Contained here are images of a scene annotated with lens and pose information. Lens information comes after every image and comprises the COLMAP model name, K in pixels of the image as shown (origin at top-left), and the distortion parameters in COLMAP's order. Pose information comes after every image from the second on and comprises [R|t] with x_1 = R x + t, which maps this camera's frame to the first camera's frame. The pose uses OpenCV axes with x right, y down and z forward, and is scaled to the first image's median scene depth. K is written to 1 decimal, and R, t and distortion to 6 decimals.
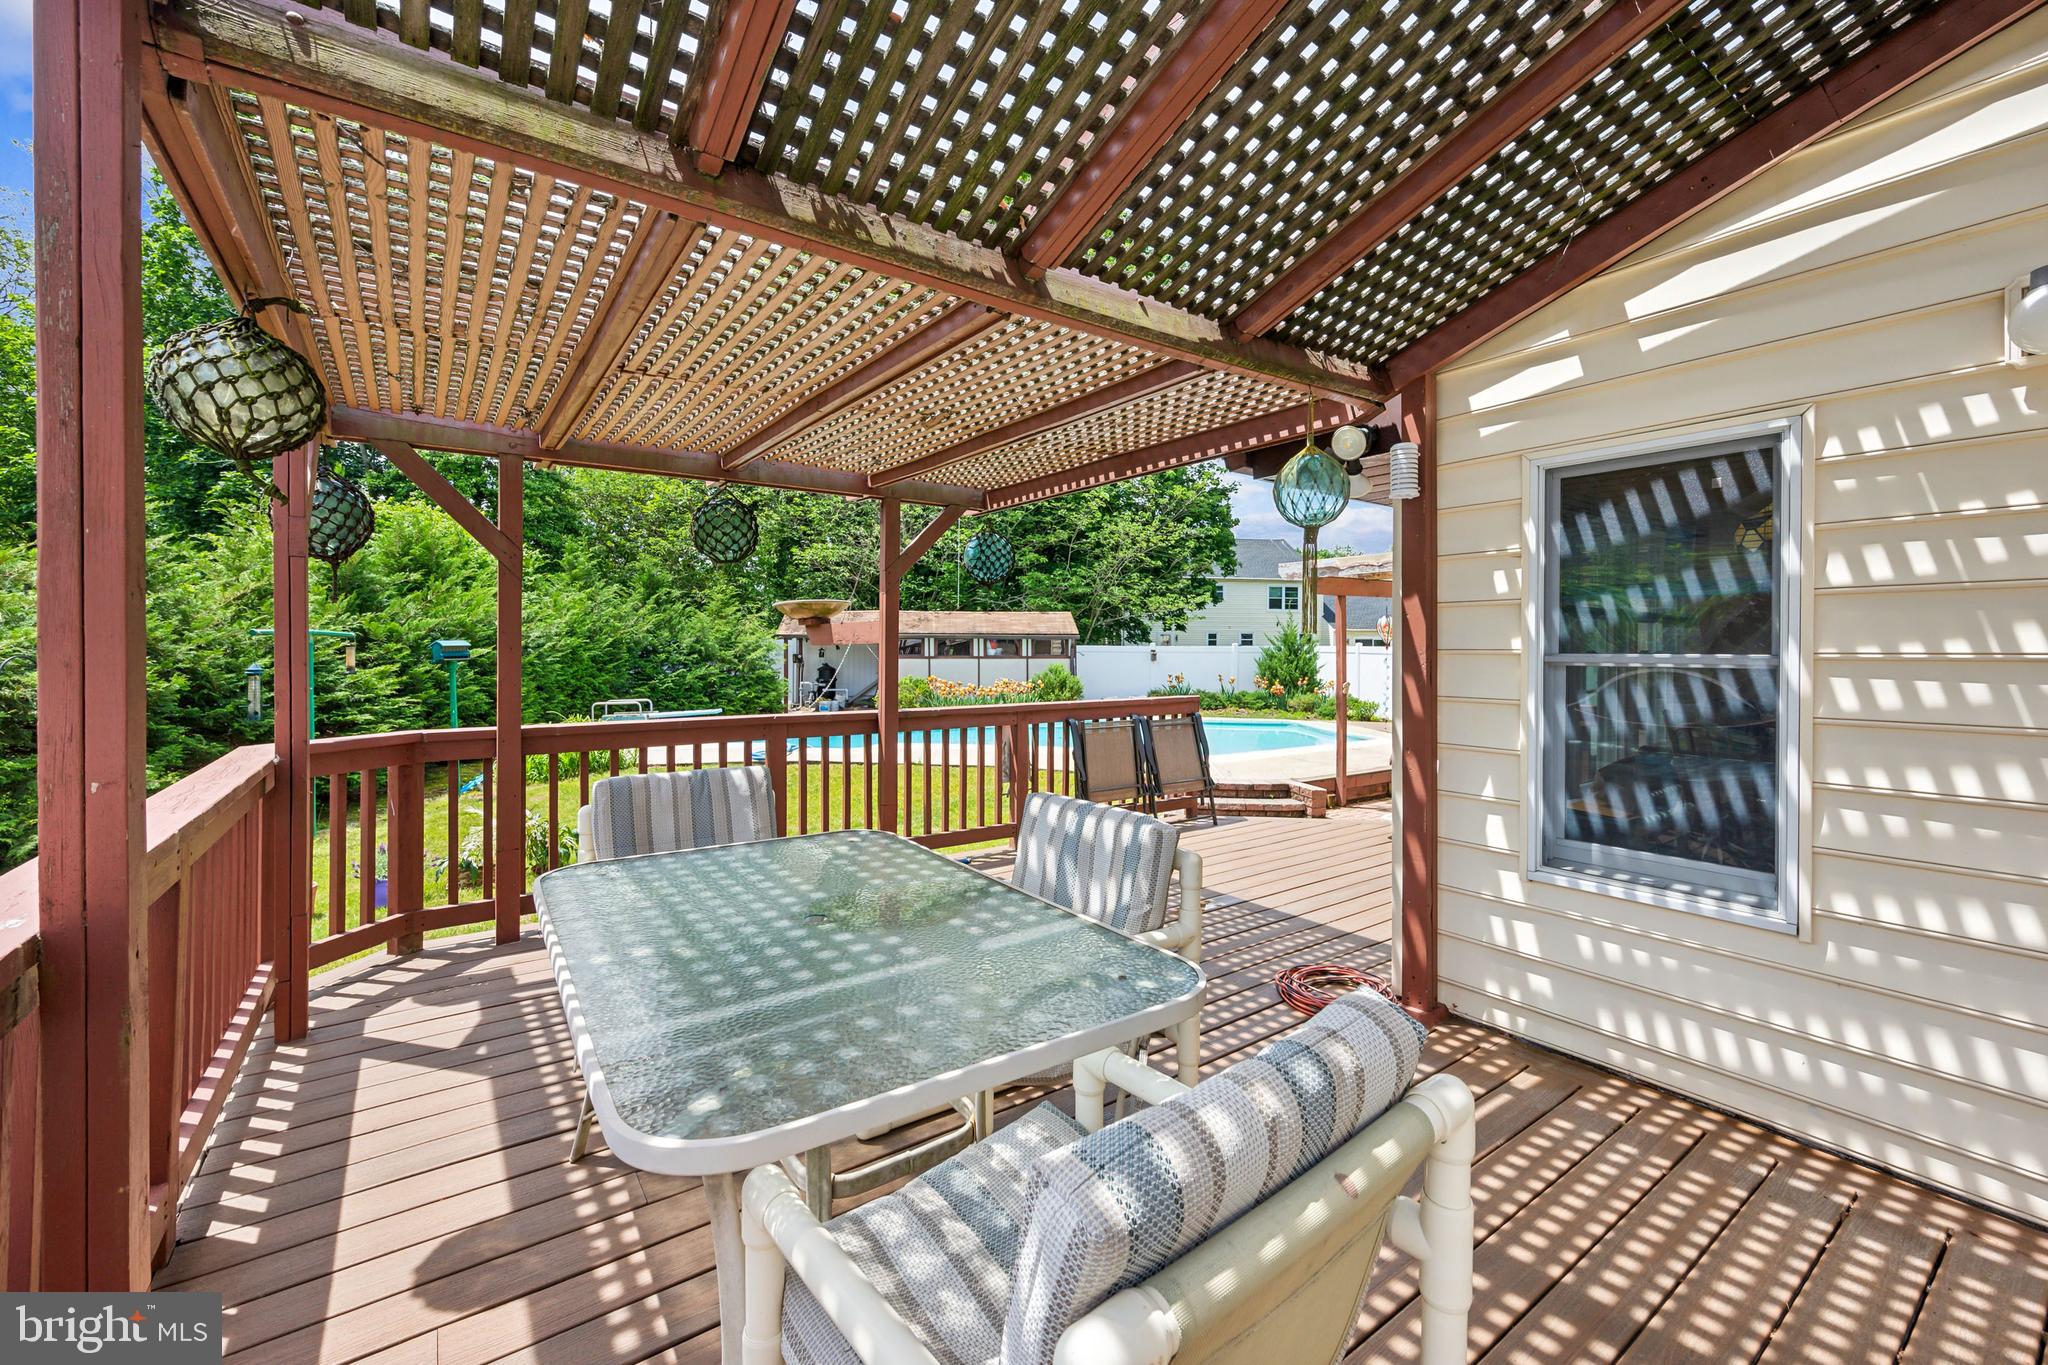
lens RADIAL K [[826.1, 0, 1024.1], [0, 826.1, 650.1], [0, 0, 1]] dist [0.004314, 0.000484]
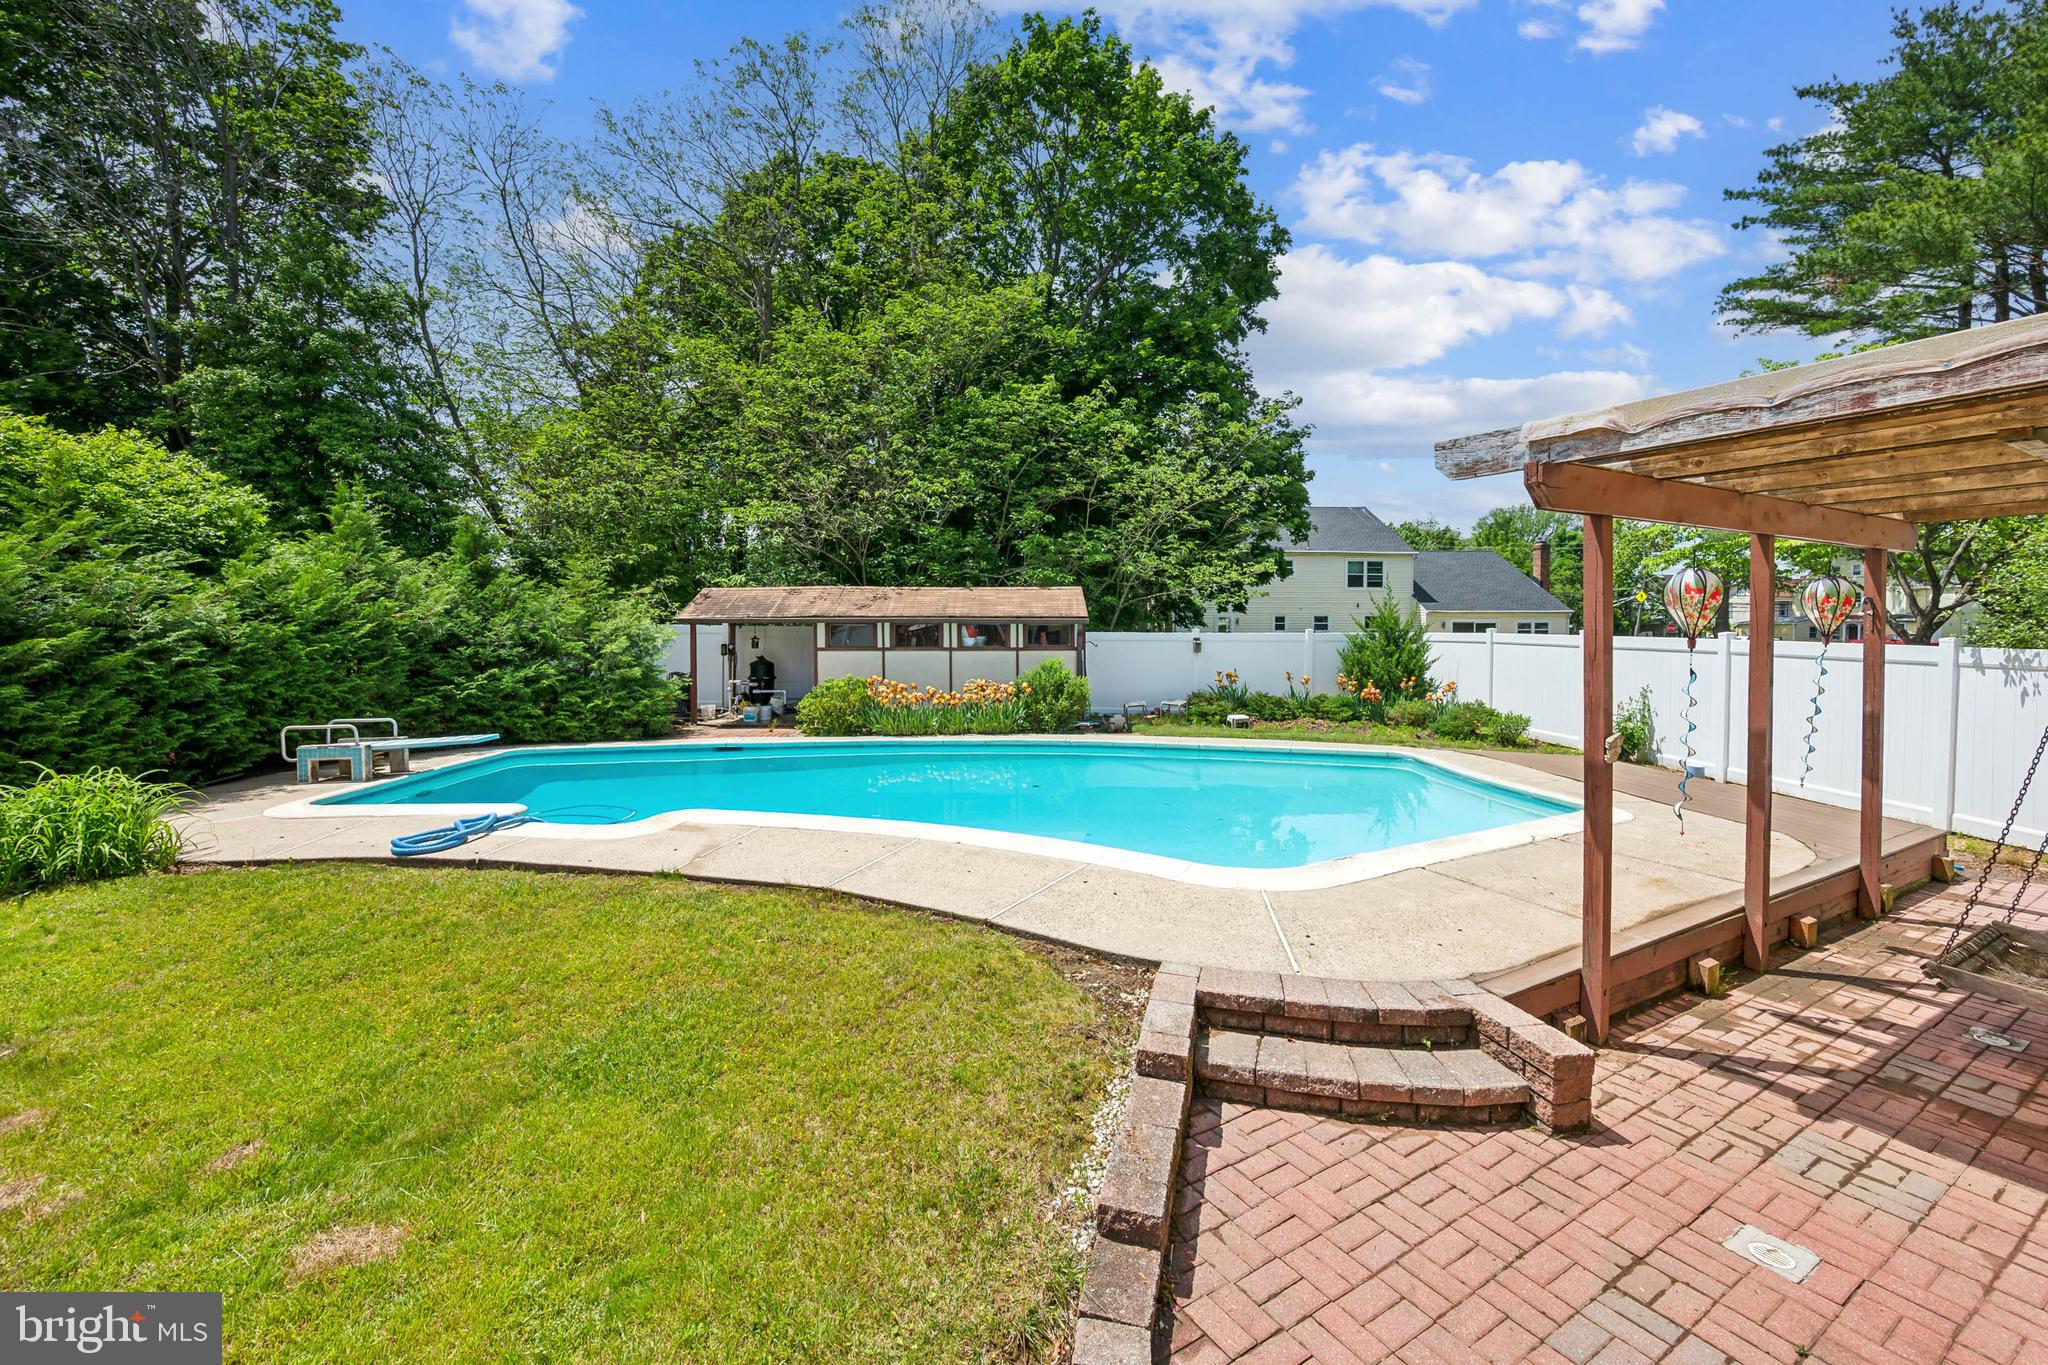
lens RADIAL K [[826.1, 0, 1024.4], [0, 826.1, 648.4], [0, 0, 1]] dist [0.004314, 0.000484]
pose [[0.997014, -0.000585, -0.077222, 0.058637], [0.001940, 0.999846, 0.017467, -0.003881], [0.077200, -0.017564, 0.996861, 0.244925]]
